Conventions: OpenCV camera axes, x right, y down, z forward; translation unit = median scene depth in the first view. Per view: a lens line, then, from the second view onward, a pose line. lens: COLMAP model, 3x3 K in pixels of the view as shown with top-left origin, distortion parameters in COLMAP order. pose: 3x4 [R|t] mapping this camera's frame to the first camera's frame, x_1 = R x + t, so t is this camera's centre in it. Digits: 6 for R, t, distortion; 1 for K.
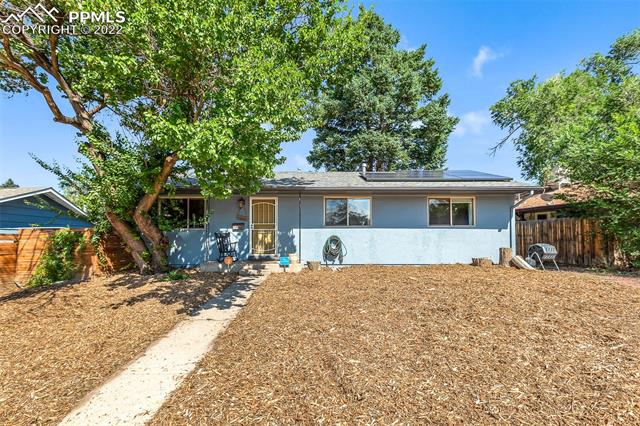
lens RADIAL K [[286.5, 0, 317.9], [0, 286.5, 211.8], [0, 0, 1]] dist [-0.001026, -0.000005]
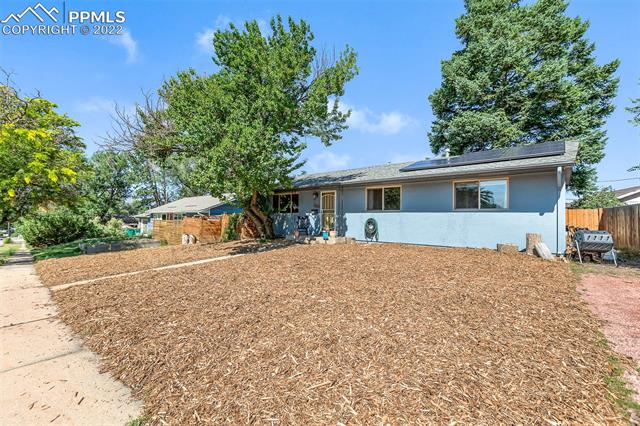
lens RADIAL K [[286.5, 0, 317.9], [0, 286.5, 211.8], [0, 0, 1]] dist [-0.001026, -0.000005]
pose [[0.760812, -0.008001, -0.648923, 0.684623], [0.039267, 0.998659, 0.033725, 0.002565], [0.647783, -0.051140, 0.760106, -0.096754]]
